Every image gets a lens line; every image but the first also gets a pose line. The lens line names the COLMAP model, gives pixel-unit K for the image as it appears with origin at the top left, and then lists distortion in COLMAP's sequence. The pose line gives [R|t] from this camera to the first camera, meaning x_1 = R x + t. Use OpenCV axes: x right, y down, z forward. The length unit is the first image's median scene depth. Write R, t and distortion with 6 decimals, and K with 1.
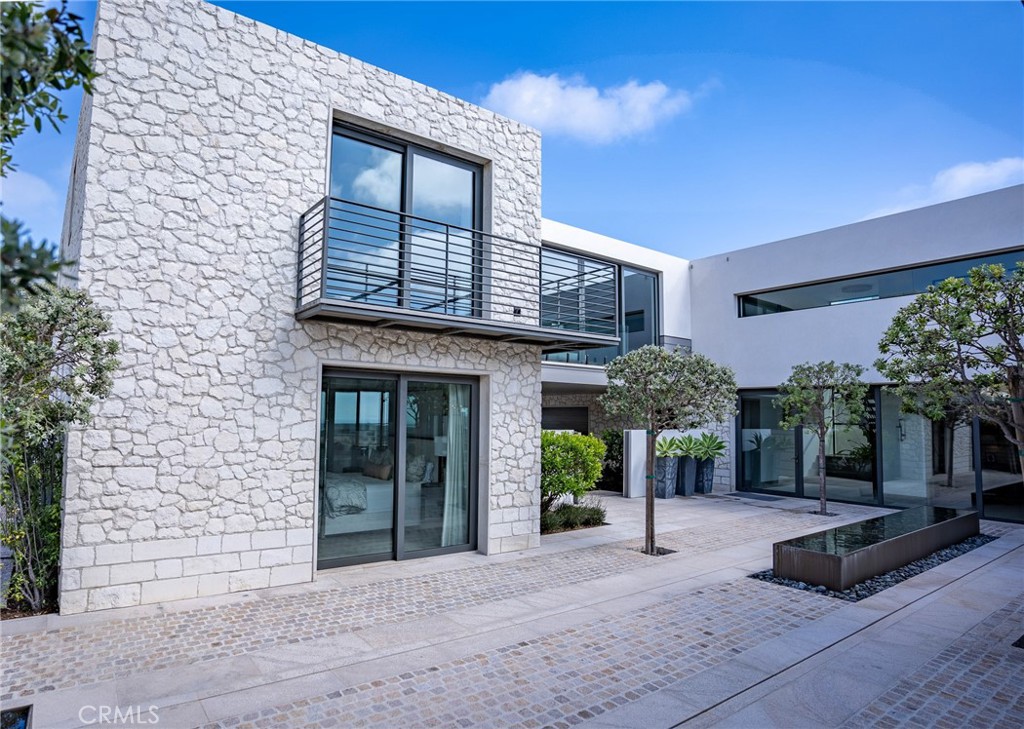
lens RADIAL K [[585.9, 0, 510.6], [0, 585.9, 389.4], [0, 0, 1]] dist [-0.055197, 0.001667]
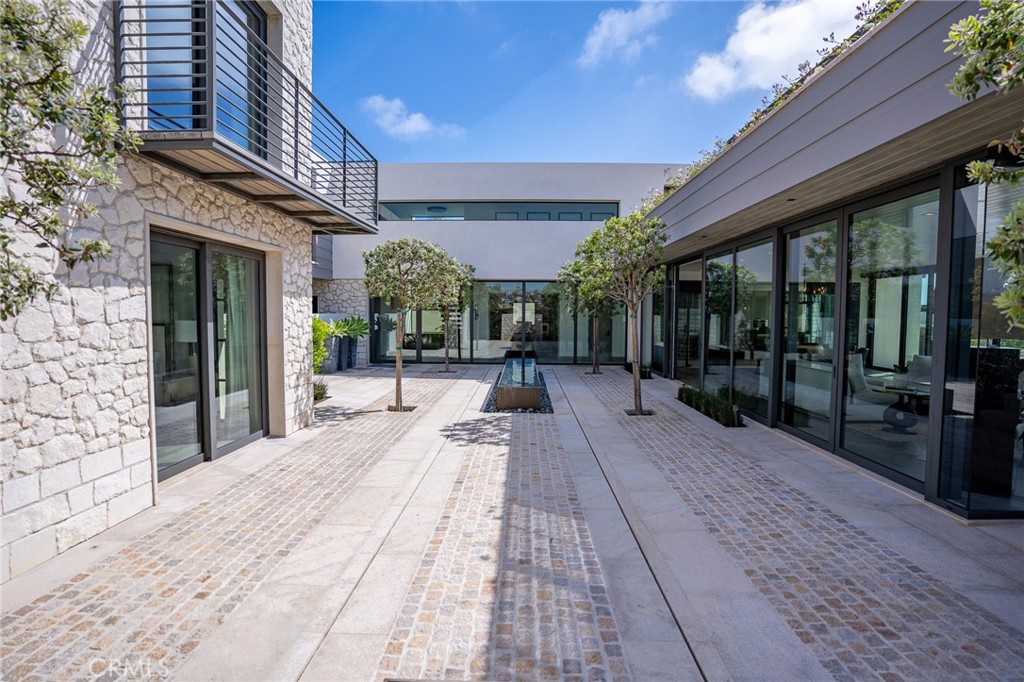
lens RADIAL K [[501.2, 0, 512.0], [0, 501.2, 341.0], [0, 0, 1]] dist [-0.001707, 0.000773]
pose [[0.614566, -0.055149, 0.786935, -0.586699], [-0.034936, 0.994672, 0.096991, 0.035573], [-0.788091, -0.087100, 0.609365, 0.251069]]
